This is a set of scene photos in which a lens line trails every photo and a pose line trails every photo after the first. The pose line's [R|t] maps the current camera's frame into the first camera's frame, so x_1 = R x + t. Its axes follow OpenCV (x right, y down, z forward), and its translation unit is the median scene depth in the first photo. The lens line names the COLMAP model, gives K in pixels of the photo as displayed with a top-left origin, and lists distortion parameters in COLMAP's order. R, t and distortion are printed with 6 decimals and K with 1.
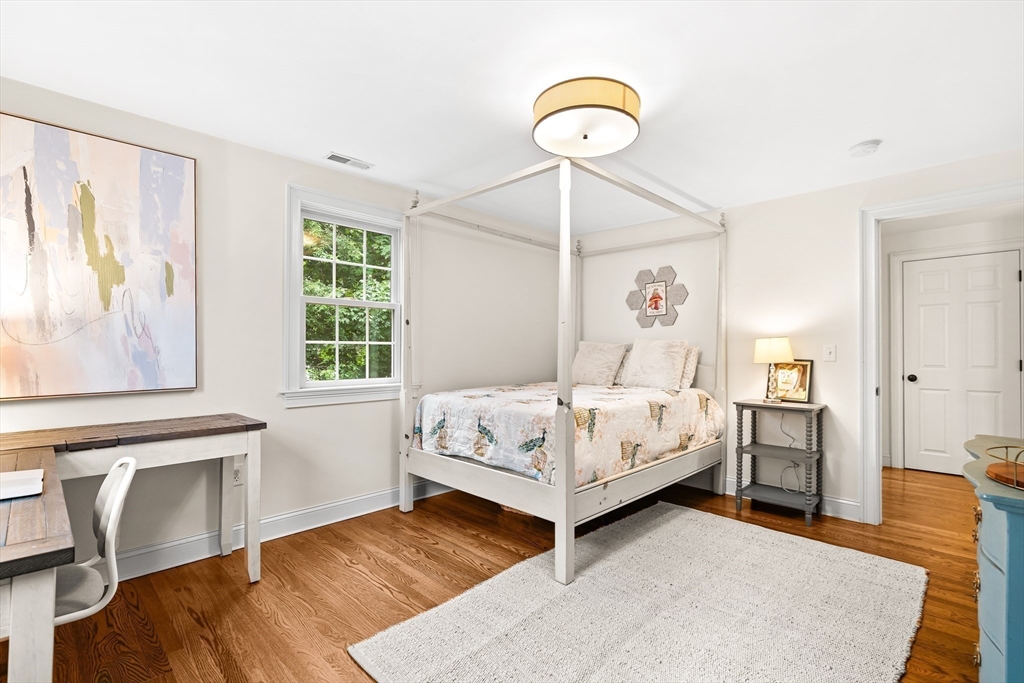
lens RADIAL K [[469.9, 0, 513.0], [0, 469.9, 346.0], [0, 0, 1]] dist [-0.001517, 0.000240]
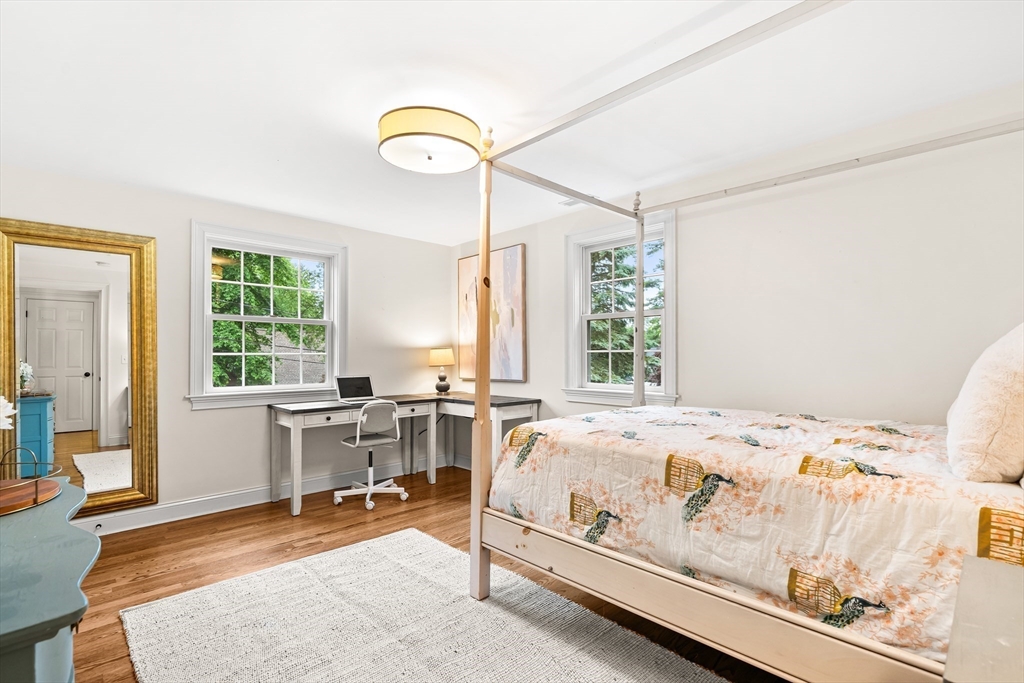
lens RADIAL K [[469.9, 0, 513.0], [0, 469.9, 346.0], [0, 0, 1]] dist [-0.001517, 0.000240]
pose [[-0.020005, -0.021181, -0.999575, 0.992011], [0.013554, 0.999678, -0.021455, 0.002488], [0.999708, -0.013978, -0.019711, 0.993282]]
